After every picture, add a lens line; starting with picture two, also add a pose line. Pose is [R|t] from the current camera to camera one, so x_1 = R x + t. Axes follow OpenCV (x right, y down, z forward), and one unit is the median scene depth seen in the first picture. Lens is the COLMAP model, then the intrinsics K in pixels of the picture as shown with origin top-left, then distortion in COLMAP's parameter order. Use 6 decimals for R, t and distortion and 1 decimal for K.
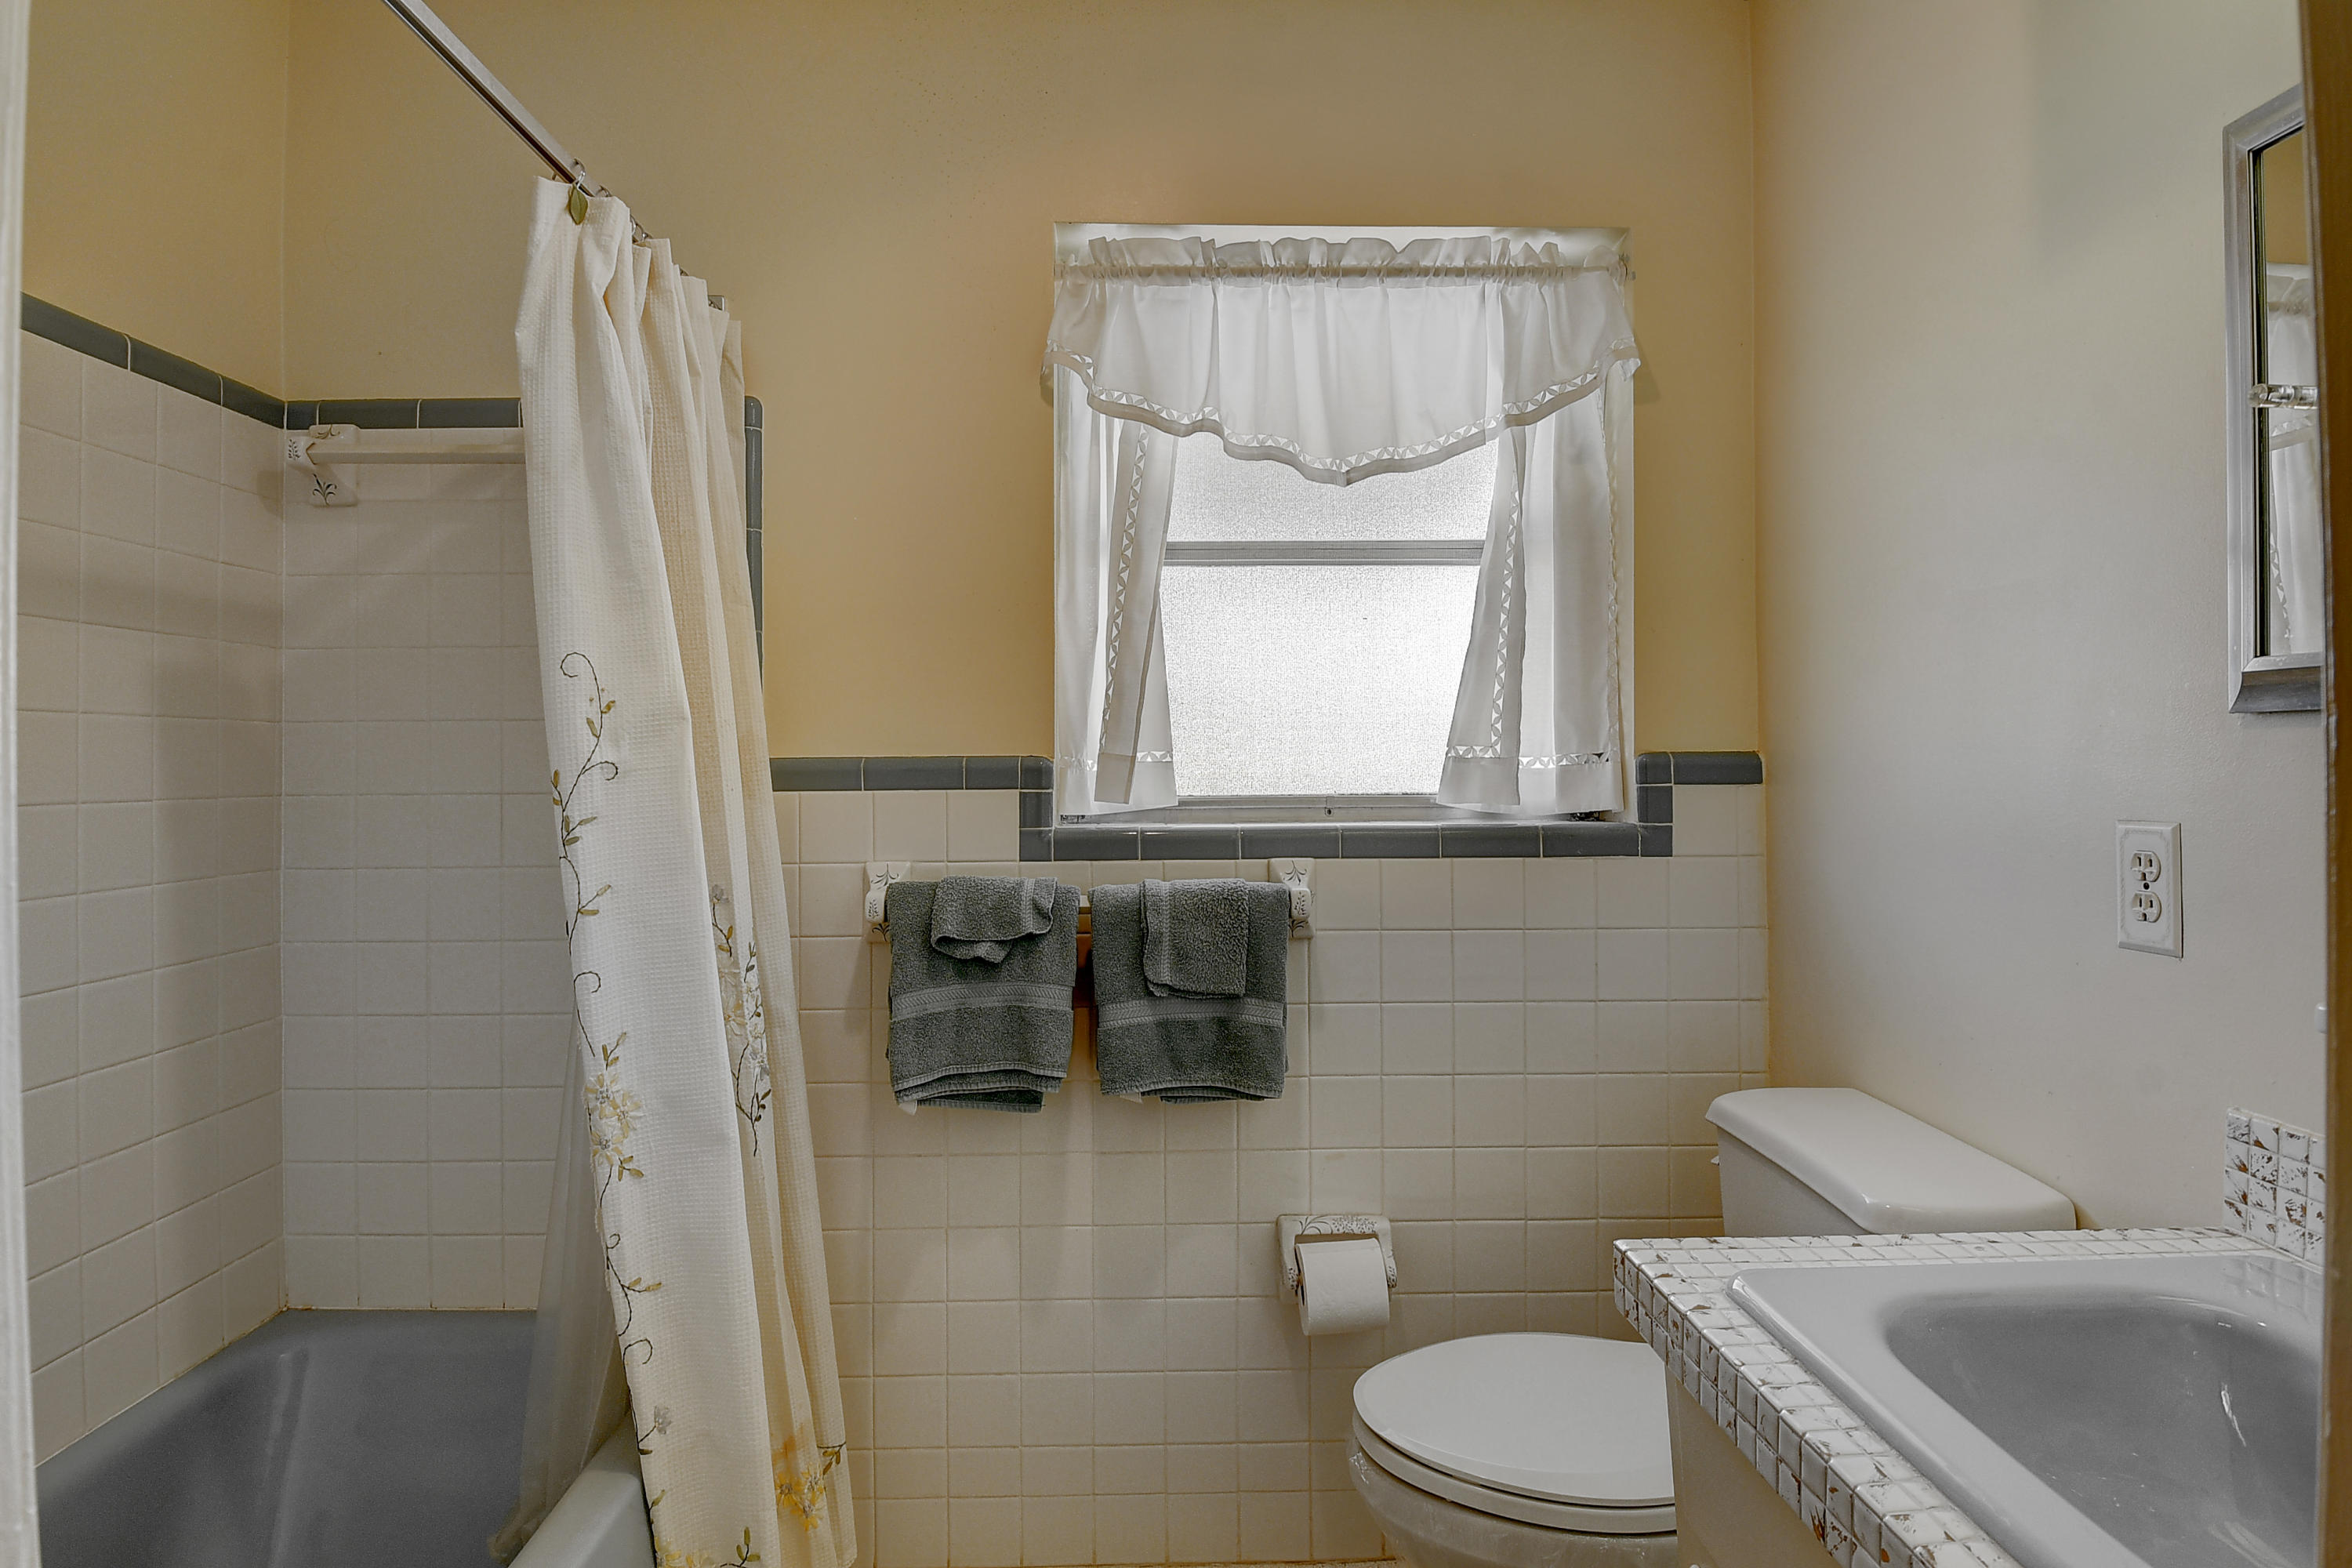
lens RADIAL K [[1183.3, 0, 1176.0], [0, 1183.3, 784.0], [0, 0, 1]] dist [0.032092, -0.043693]
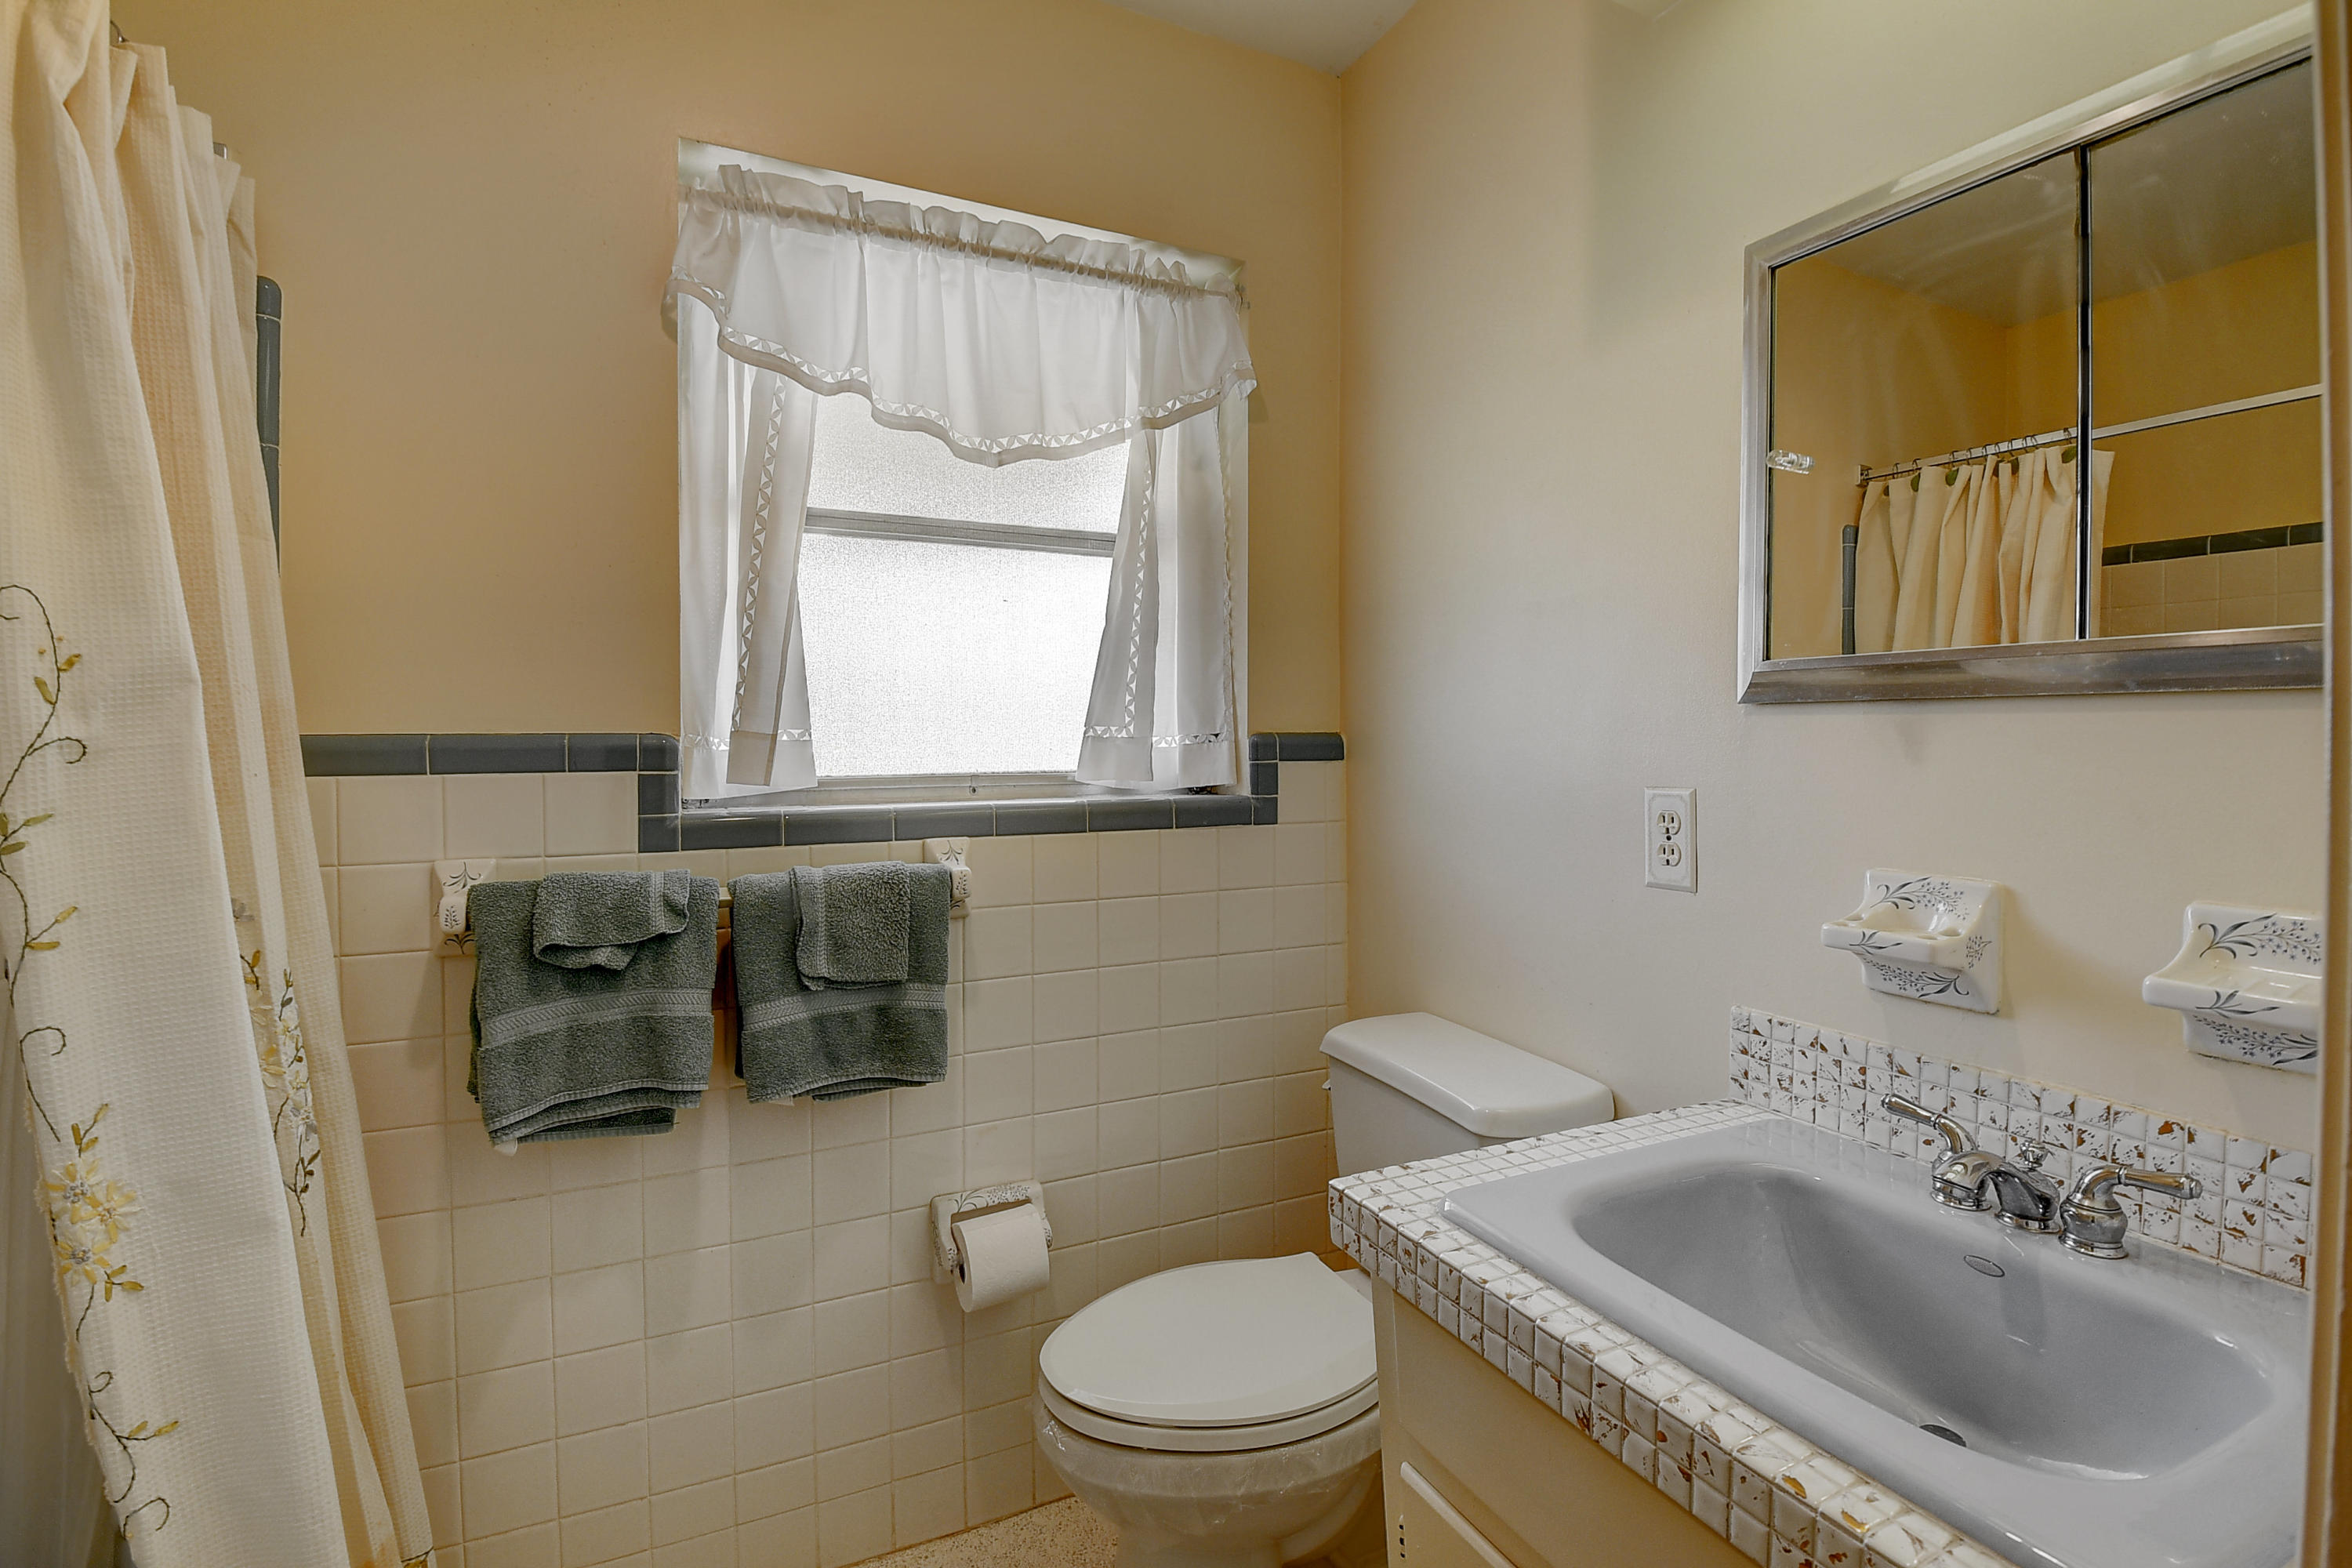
lens RADIAL K [[1075.1, 0, 1177.1], [0, 1075.1, 778.0], [0, 0, 1]] dist [0.017963, -0.029662]
pose [[0.911483, -0.011811, 0.411168, -0.100096], [0.006071, 0.999865, 0.015263, -0.000101], [-0.411293, -0.011416, 0.911432, 0.104780]]
